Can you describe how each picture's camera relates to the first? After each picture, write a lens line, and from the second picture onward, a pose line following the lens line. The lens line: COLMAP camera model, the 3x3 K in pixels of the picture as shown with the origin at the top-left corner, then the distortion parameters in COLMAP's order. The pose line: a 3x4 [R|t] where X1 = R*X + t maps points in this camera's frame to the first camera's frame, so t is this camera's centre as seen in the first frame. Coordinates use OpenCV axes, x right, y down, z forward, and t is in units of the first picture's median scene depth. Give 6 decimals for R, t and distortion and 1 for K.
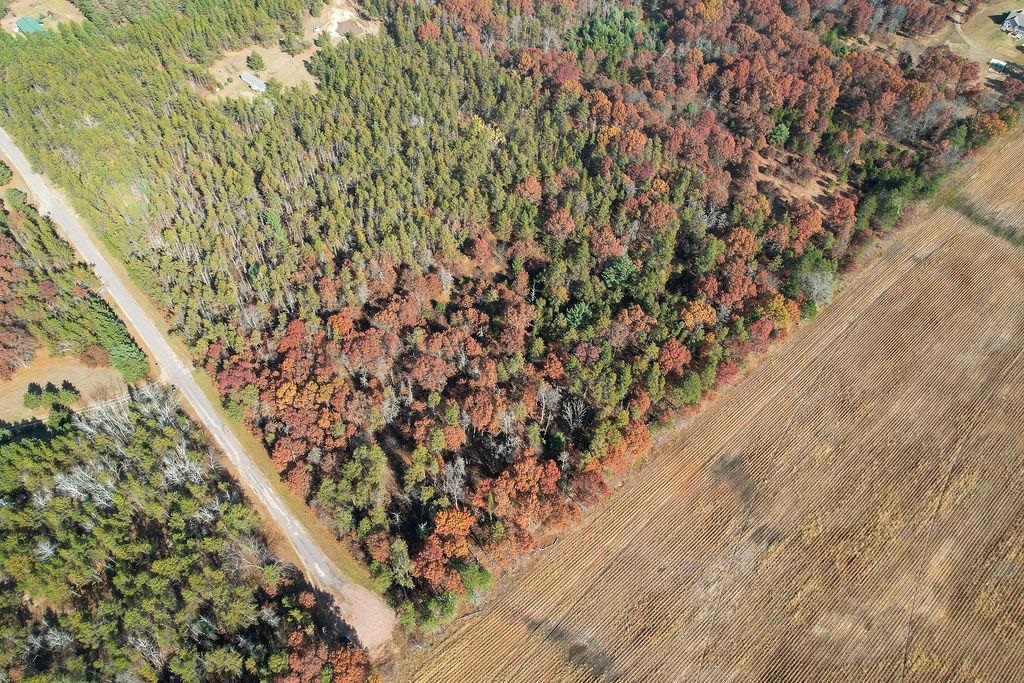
lens RADIAL K [[656.3, 0, 515.6], [0, 656.3, 346.1], [0, 0, 1]] dist [-0.093114, 0.088450]
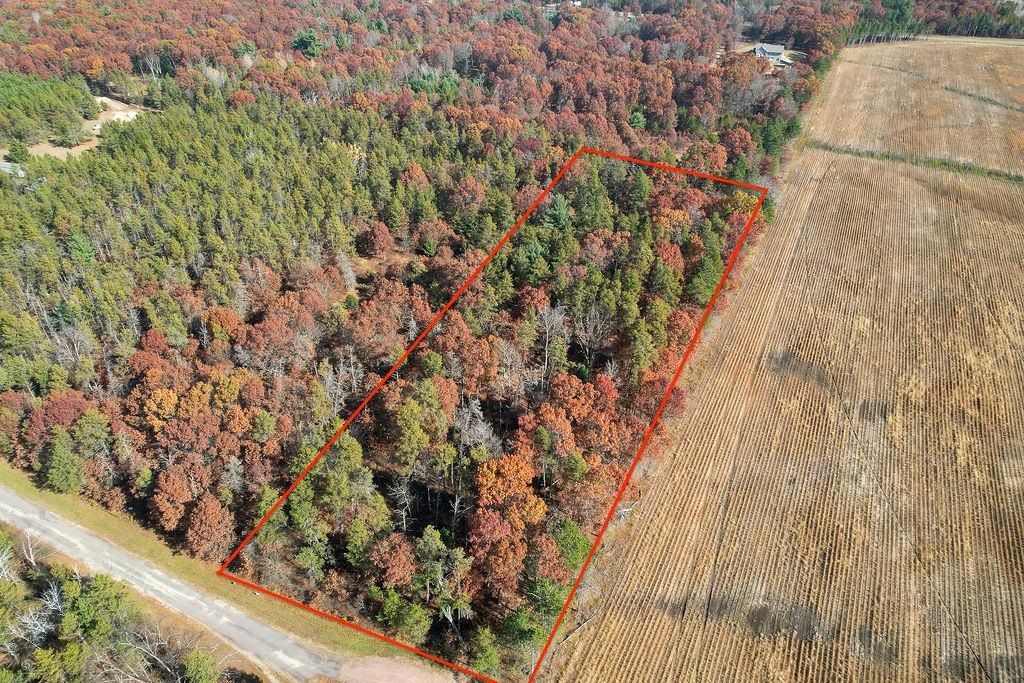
lens RADIAL K [[656.3, 0, 515.6], [0, 656.3, 346.1], [0, 0, 1]] dist [-0.093114, 0.088450]
pose [[0.928155, -0.220475, 0.299865, -0.207705], [0.297537, 0.923555, -0.241906, 0.263112], [-0.223608, 0.313747, 0.922801, 0.341714]]
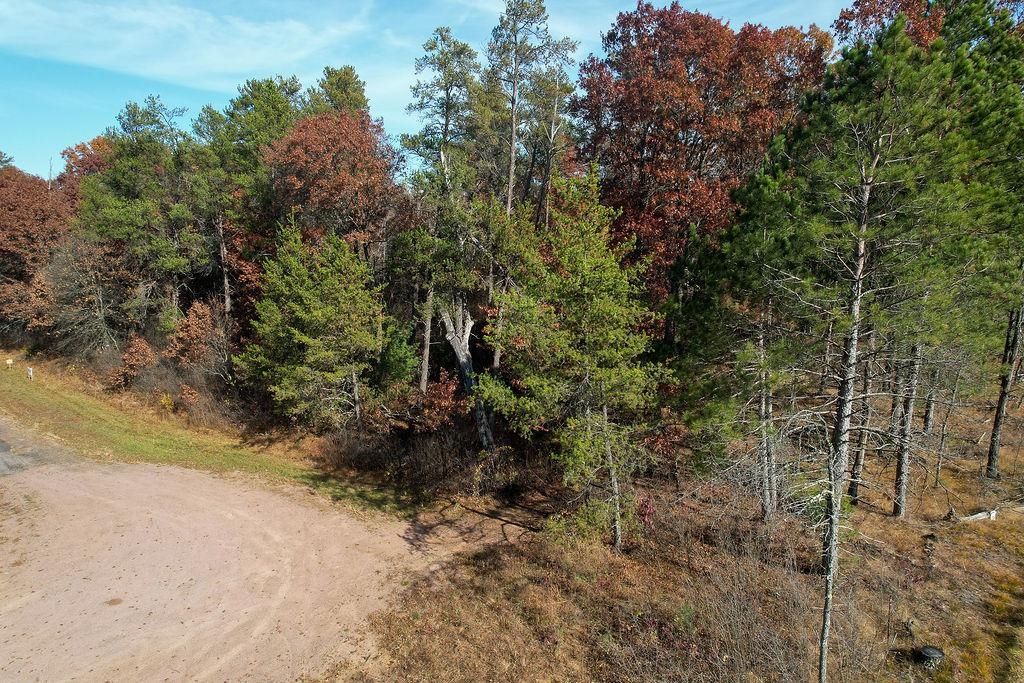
lens RADIAL K [[656.3, 0, 515.6], [0, 656.3, 346.1], [0, 0, 1]] dist [-0.093114, 0.088450]
pose [[0.995316, -0.025644, 0.093210, -0.153587], [0.081407, 0.742364, -0.665033, 0.404854], [-0.052142, 0.669506, 0.740974, 0.774168]]
